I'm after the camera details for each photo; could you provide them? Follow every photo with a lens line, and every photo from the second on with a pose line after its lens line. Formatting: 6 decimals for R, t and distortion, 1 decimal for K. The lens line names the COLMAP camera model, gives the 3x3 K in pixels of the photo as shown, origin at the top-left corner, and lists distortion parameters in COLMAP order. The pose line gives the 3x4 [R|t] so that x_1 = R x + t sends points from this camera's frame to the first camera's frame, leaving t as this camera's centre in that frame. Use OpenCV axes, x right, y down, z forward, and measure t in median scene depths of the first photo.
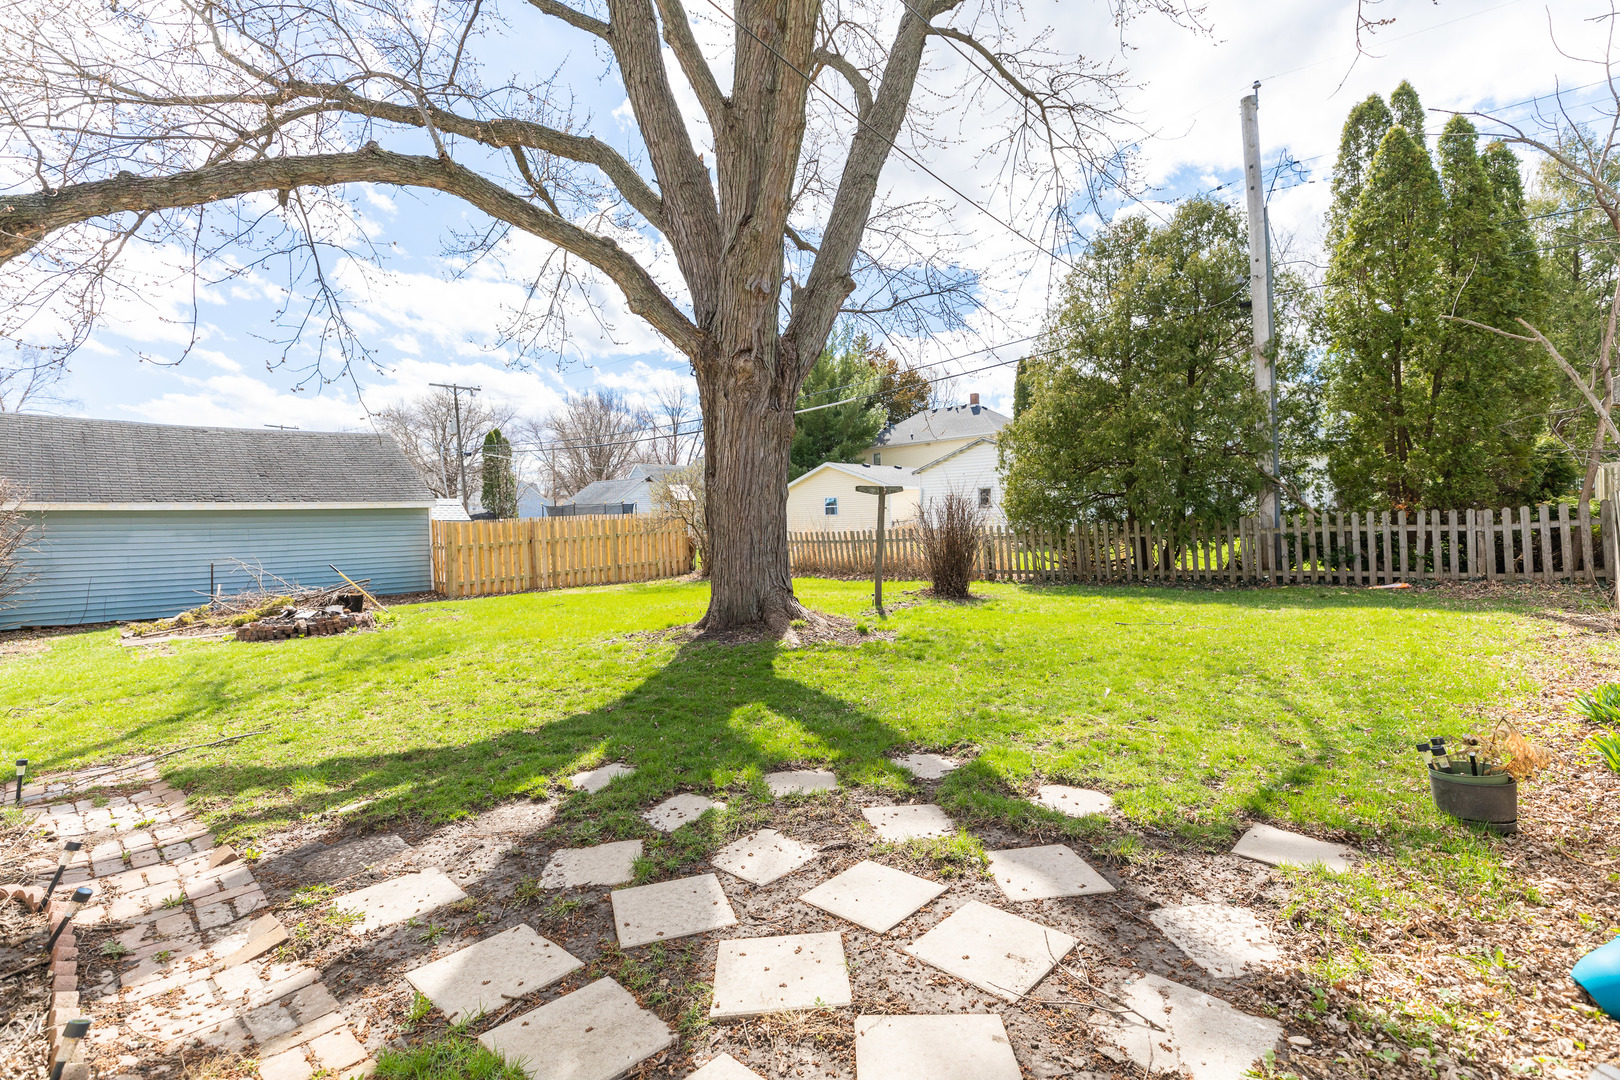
lens RADIAL K [[726.6, 0, 810.0], [0, 726.6, 540.0], [0, 0, 1]] dist [0.010522, 0.000206]
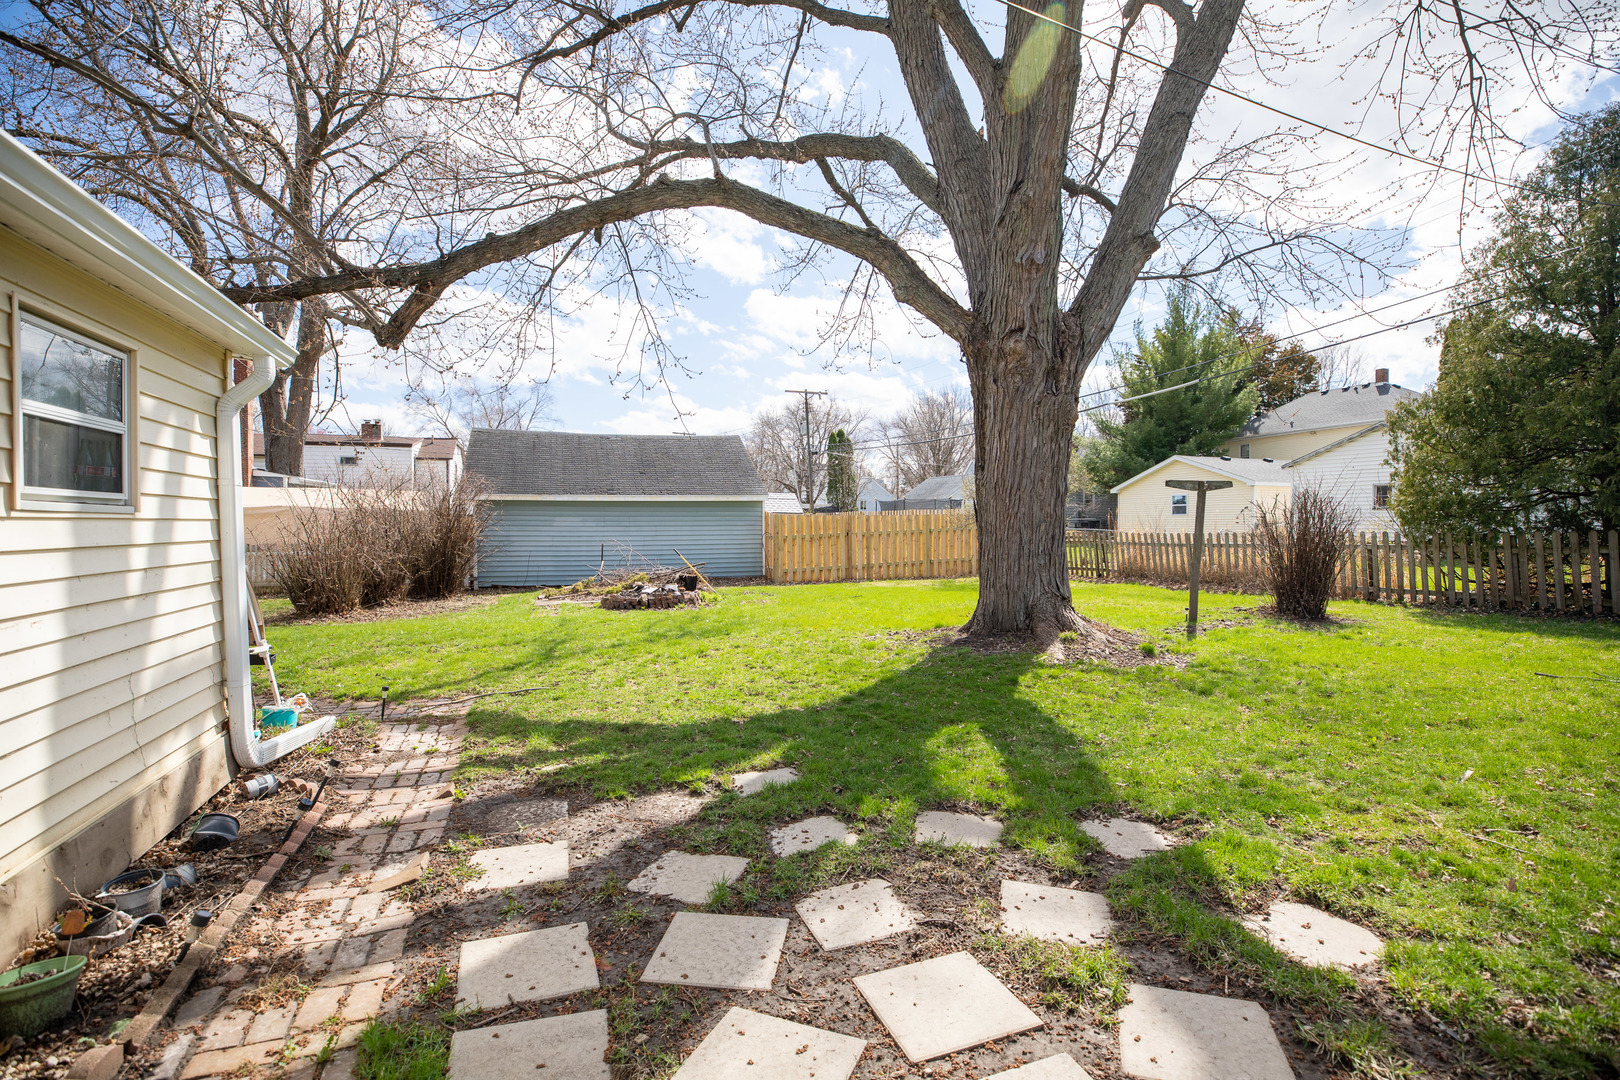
lens RADIAL K [[732.9, 0, 810.0], [0, 732.9, 540.0], [0, 0, 1]] dist [-0.041316, 0.014672]
pose [[0.901628, 0.033456, -0.431216, 0.082044], [-0.031175, 0.999438, 0.012358, -0.002492], [0.431387, 0.002301, 0.902164, 0.074404]]
